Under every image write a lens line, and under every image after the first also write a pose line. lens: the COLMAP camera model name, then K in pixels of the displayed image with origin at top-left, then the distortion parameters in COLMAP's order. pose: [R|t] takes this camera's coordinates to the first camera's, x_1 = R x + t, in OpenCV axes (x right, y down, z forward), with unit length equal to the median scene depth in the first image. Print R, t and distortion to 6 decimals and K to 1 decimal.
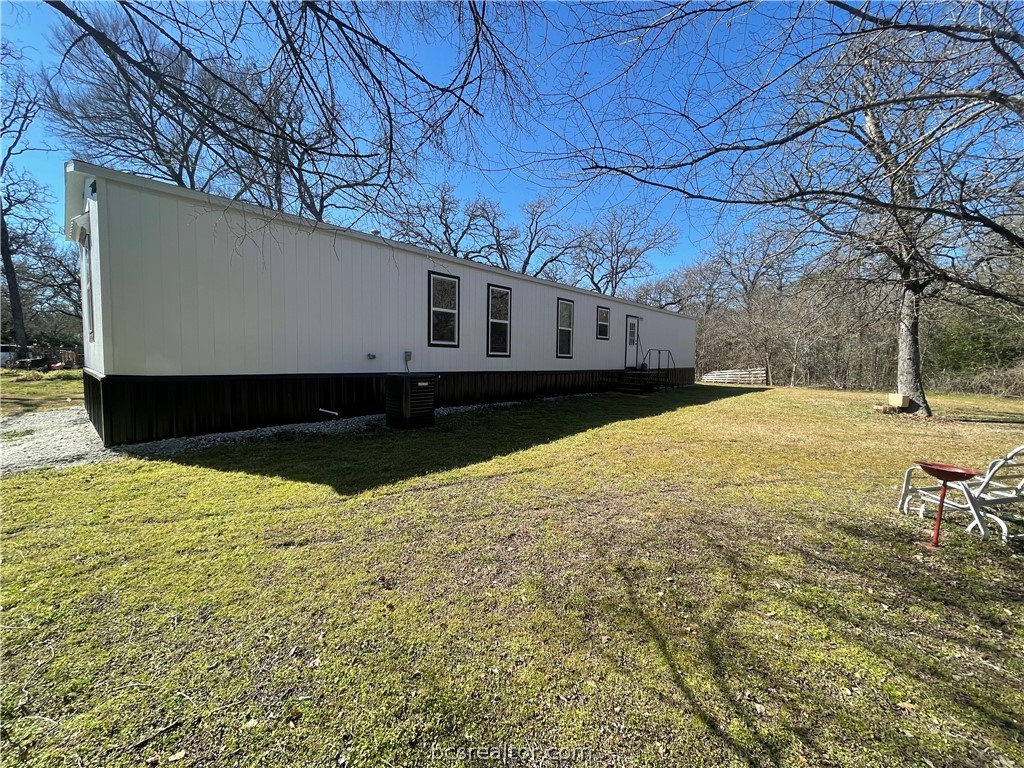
lens RADIAL K [[410.3, 0, 512.0], [0, 410.3, 384.0], [0, 0, 1]] dist [-0.005414, 0.000114]
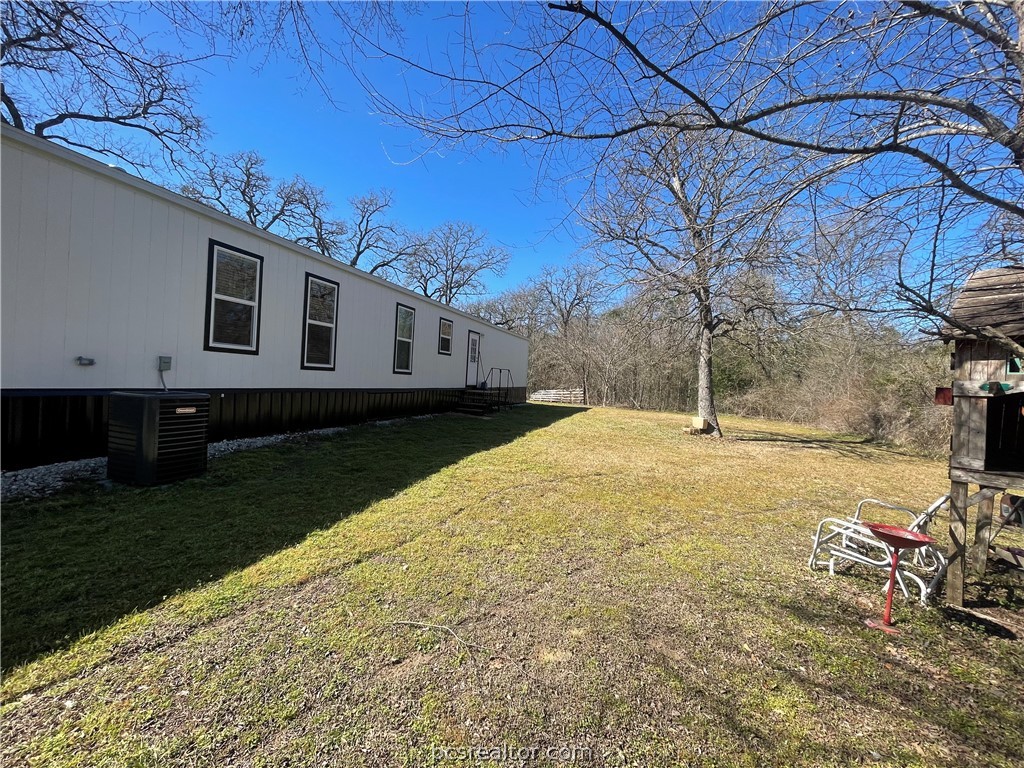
lens RADIAL K [[410.3, 0, 512.0], [0, 410.3, 384.0], [0, 0, 1]] dist [-0.005414, 0.000114]
pose [[0.913490, 0.031649, 0.405628, -0.011062], [-0.018142, 0.999147, -0.037102, -0.016703], [-0.406456, 0.026534, 0.913285, 0.147864]]
